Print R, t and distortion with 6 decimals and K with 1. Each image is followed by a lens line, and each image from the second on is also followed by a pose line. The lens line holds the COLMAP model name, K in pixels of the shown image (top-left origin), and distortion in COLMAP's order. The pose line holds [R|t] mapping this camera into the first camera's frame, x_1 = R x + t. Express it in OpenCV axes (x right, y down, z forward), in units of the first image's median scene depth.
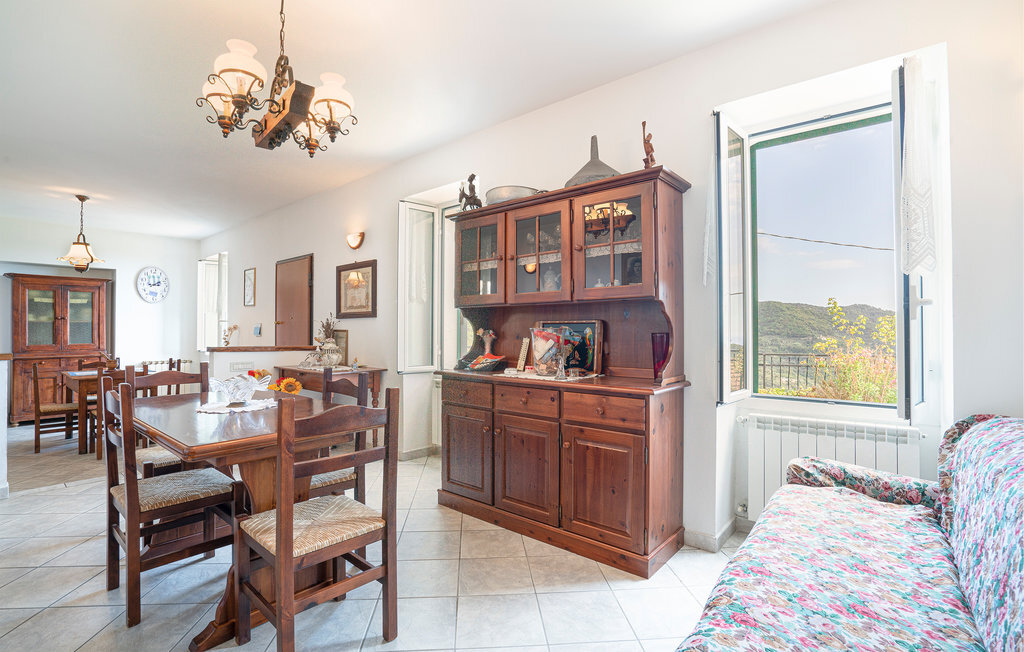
lens RADIAL K [[479.6, 0, 519.2], [0, 479.6, 324.3], [0, 0, 1]] dist [-0.043830, 0.012906]
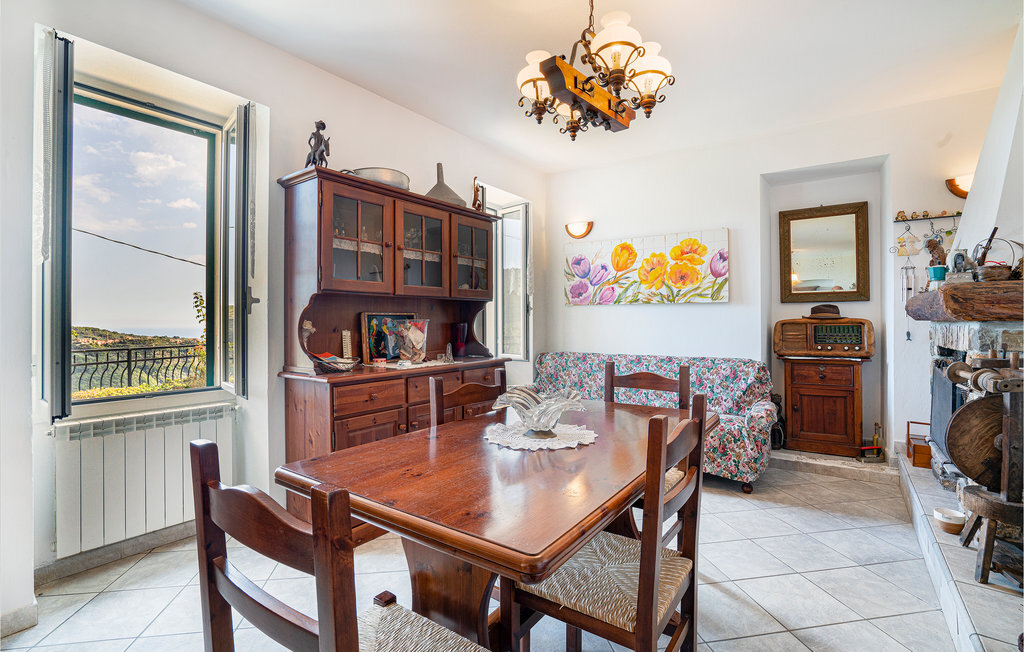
lens RADIAL K [[479.6, 0, 513.7], [0, 479.6, 319.3], [0, 0, 1]] dist [-0.043830, 0.012906]
pose [[-0.108094, -0.001697, 0.994139, -1.002132], [-0.005663, 0.999983, 0.001091, 0.004877], [-0.994125, -0.005512, -0.108102, 0.868112]]
